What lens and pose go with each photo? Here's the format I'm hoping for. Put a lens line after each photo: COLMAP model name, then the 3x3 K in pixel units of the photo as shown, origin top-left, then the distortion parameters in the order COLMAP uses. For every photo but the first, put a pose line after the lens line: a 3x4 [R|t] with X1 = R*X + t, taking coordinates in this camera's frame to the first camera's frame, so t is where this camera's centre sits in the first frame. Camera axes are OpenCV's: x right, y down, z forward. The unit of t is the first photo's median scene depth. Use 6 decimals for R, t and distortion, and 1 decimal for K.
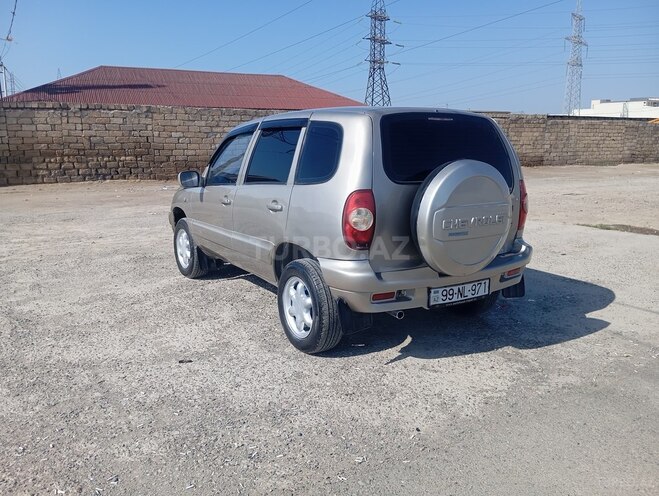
lens RADIAL K [[536.6, 0, 325.0], [0, 536.6, 242.2], [0, 0, 1]] dist [0.073284, -0.153336]
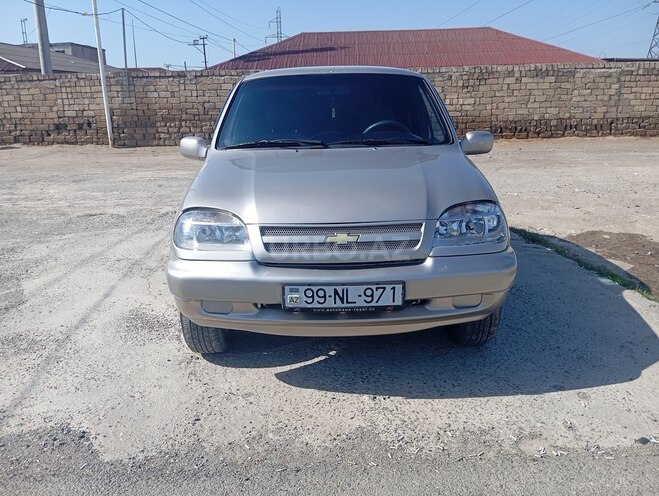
lens RADIAL K [[536.6, 0, 329.8], [0, 536.6, 250.4], [0, 0, 1]] dist [0.073284, -0.153336]
pose [[0.883121, 0.107220, -0.456729, 0.284986], [-0.070801, 0.992843, 0.096177, -0.023343], [0.463772, -0.052599, 0.884392, 0.144432]]
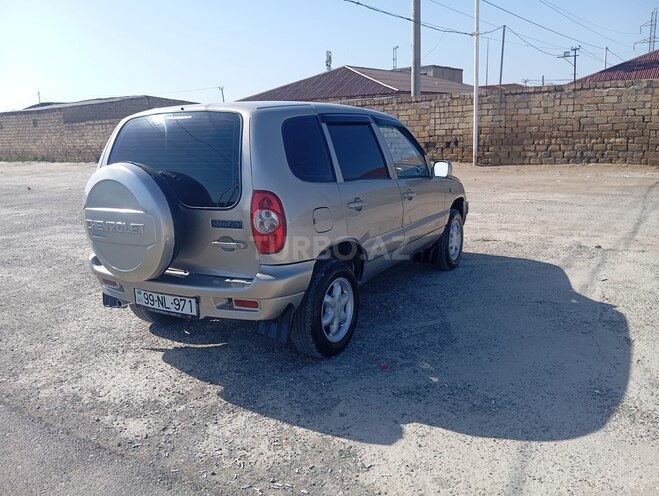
lens RADIAL K [[536.6, 0, 328.3], [0, 536.6, 250.0], [0, 0, 1]] dist [0.073284, -0.153336]
pose [[0.463925, 0.173972, -0.868624, 0.225893], [-0.127699, 0.983419, 0.128761, -0.026929], [0.876622, 0.051187, 0.478449, 0.139554]]
